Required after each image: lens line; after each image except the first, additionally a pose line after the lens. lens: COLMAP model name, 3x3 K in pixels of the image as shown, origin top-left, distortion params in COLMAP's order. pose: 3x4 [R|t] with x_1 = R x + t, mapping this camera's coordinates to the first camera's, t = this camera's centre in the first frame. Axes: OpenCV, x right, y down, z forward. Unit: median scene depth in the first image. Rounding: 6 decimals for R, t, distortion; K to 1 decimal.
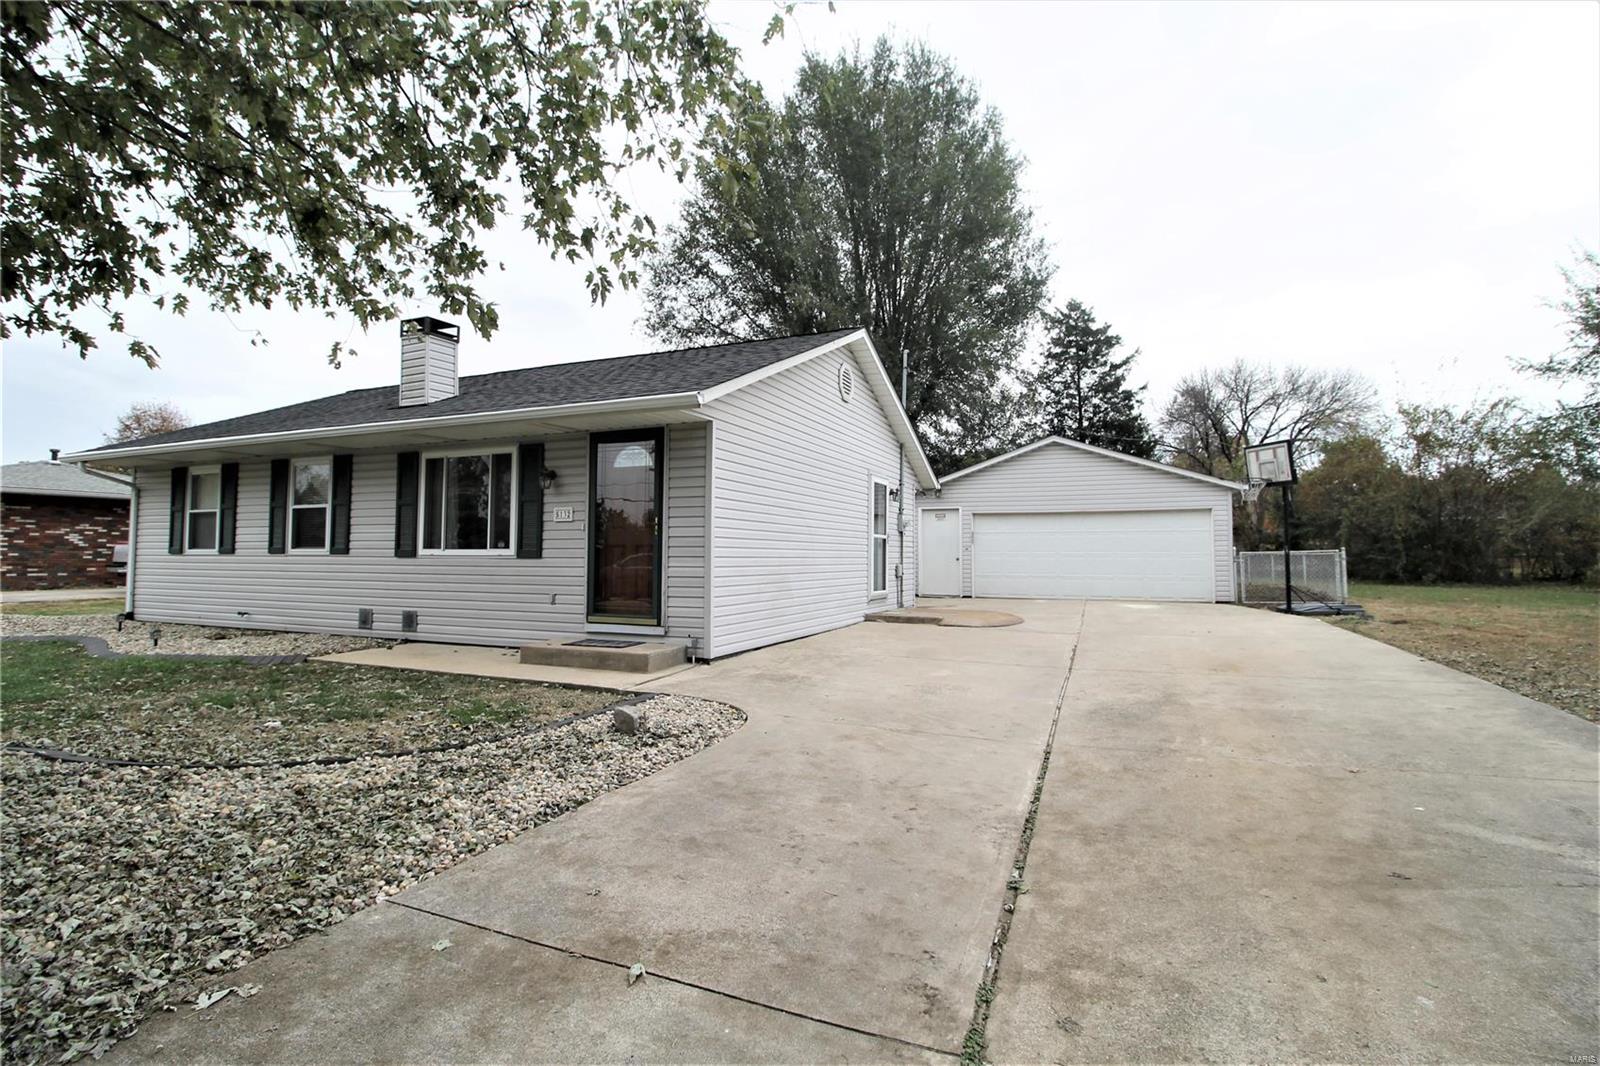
lens RADIAL K [[750.5, 0, 813.4], [0, 750.5, 510.9], [0, 0, 1]] dist [-0.002103, -0.012480]
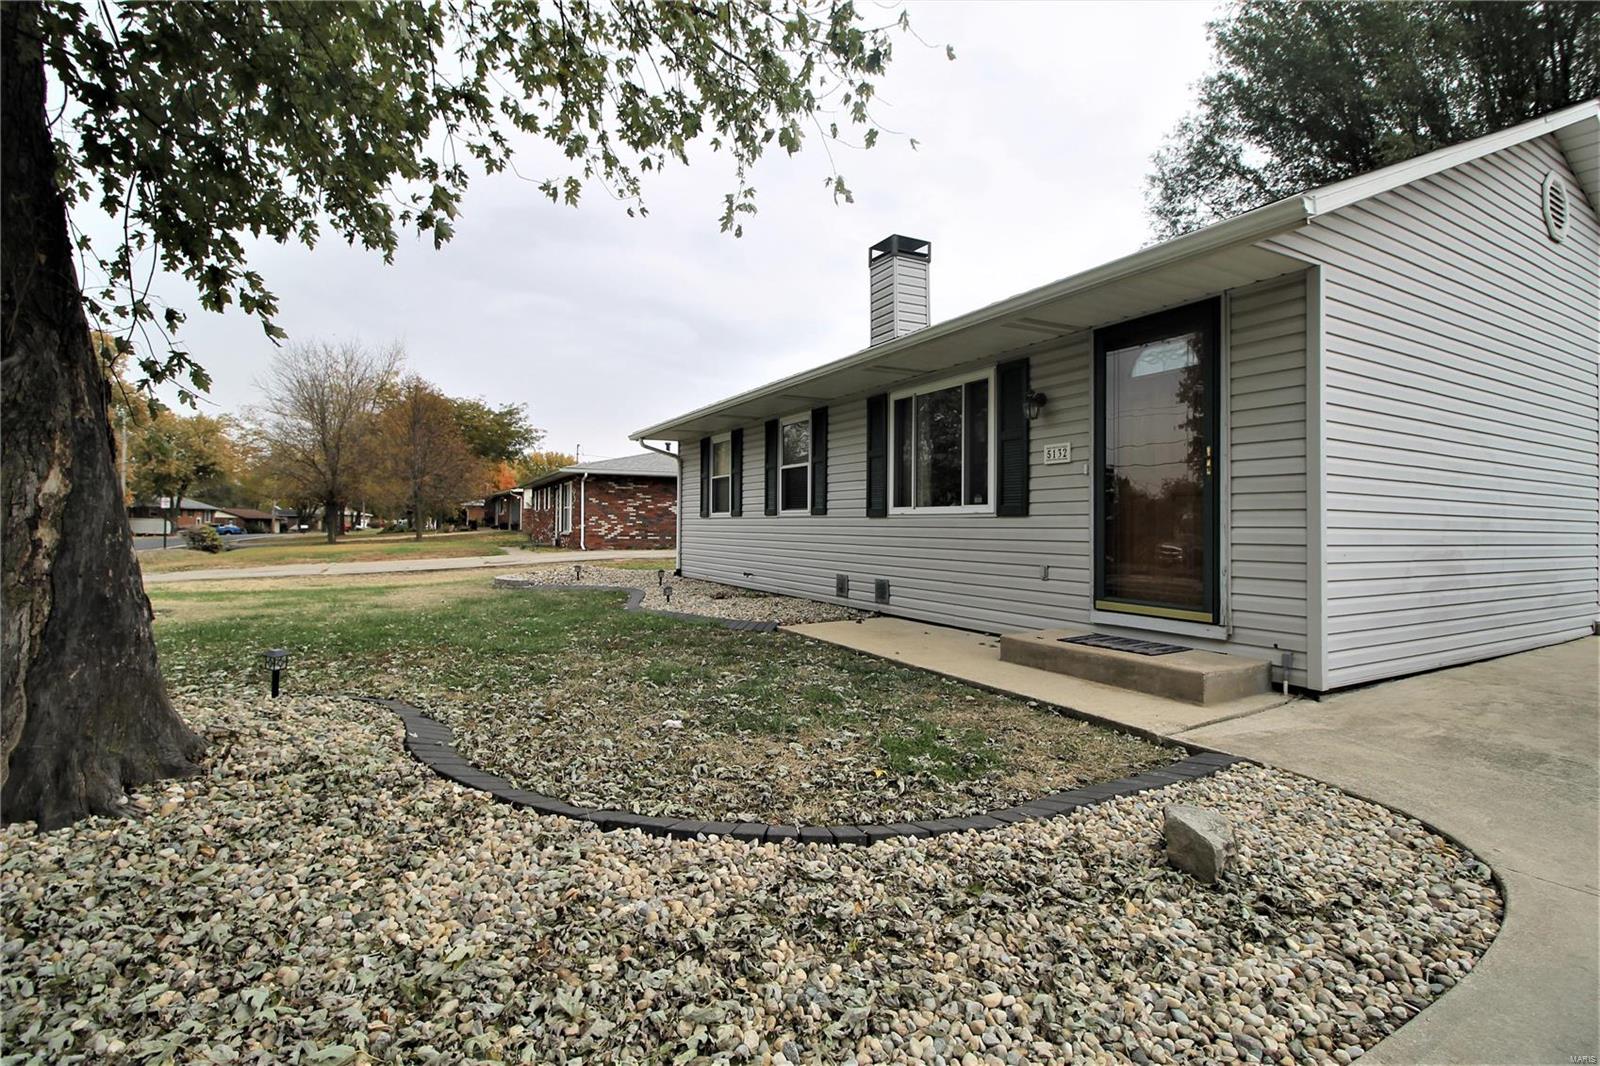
lens RADIAL K [[750.5, 0, 813.4], [0, 750.5, 510.9], [0, 0, 1]] dist [-0.002103, -0.012480]
pose [[0.799965, -0.006535, -0.600011, -0.090853], [0.027151, 0.999311, 0.025315, 0.033004], [0.599432, -0.036542, 0.799591, 0.286624]]
